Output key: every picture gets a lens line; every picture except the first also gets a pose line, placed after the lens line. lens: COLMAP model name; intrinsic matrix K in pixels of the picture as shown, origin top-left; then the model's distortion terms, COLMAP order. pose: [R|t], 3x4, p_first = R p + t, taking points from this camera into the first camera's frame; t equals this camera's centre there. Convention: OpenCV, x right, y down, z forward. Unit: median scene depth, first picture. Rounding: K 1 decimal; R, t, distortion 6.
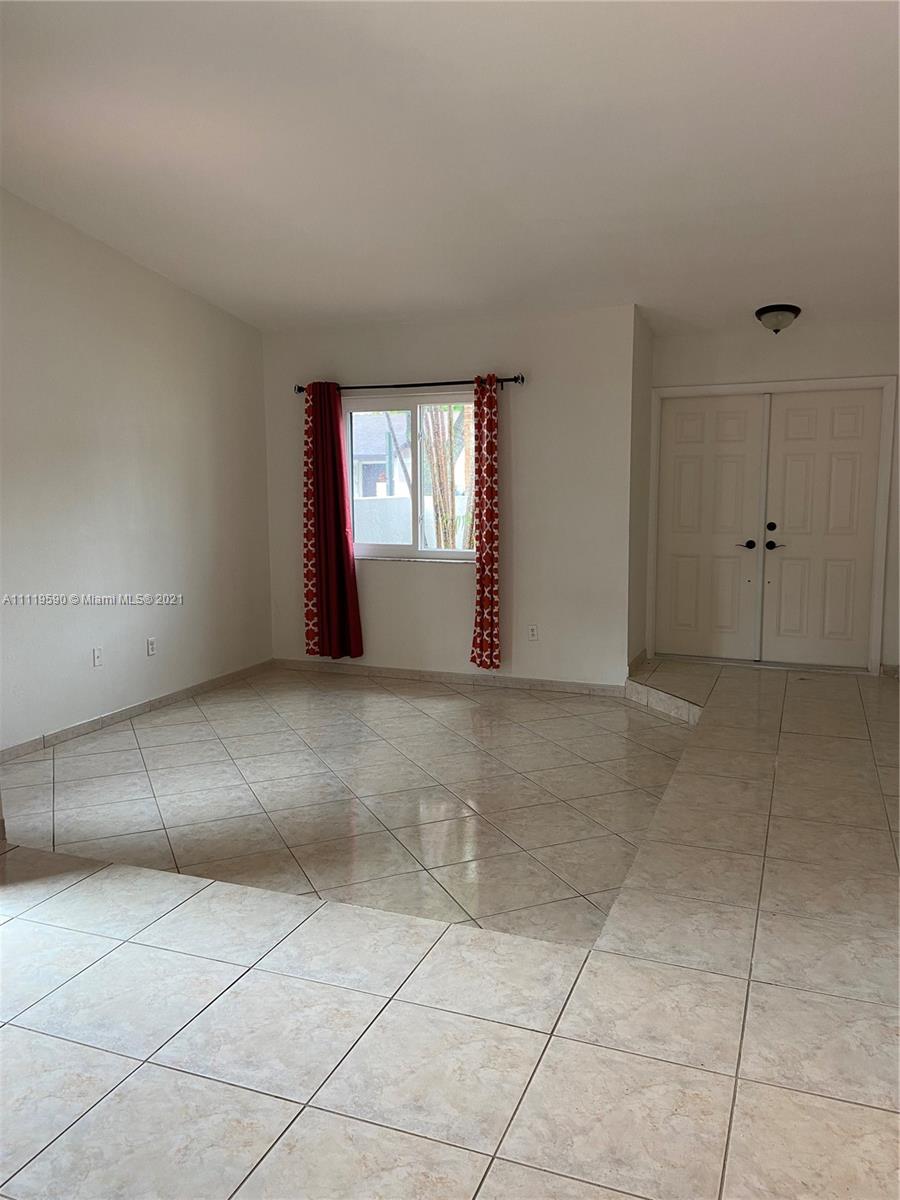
lens RADIAL K [[906.7, 0, 450.0], [0, 906.7, 600.0], [0, 0, 1]] dist [0.120908, -0.154321]
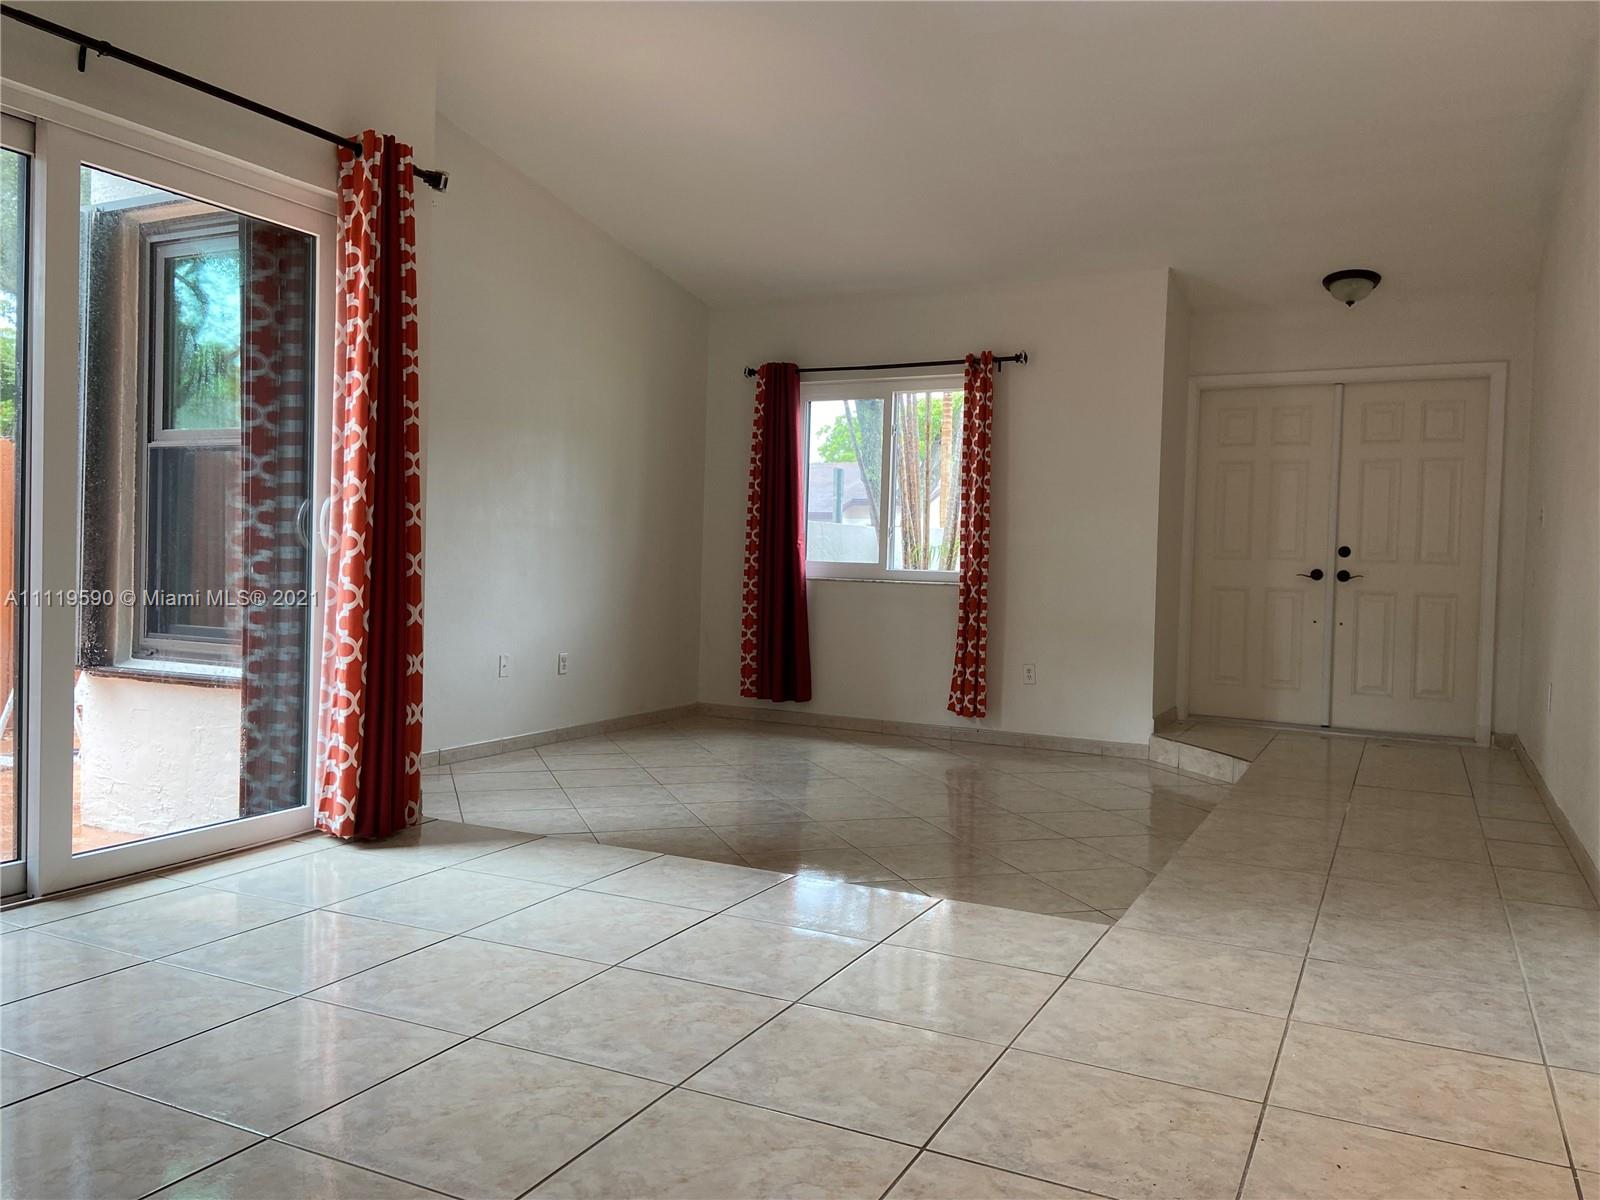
lens RADIAL K [[1208.9, 0, 799.9], [0, 1208.9, 595.3], [0, 0, 1]] dist [0.120908, -0.154321]
pose [[0.995640, 0.036266, -0.085939, -0.019130], [-0.044684, 0.994168, -0.098146, 0.081254], [0.081878, 0.101559, 0.991454, -0.069832]]
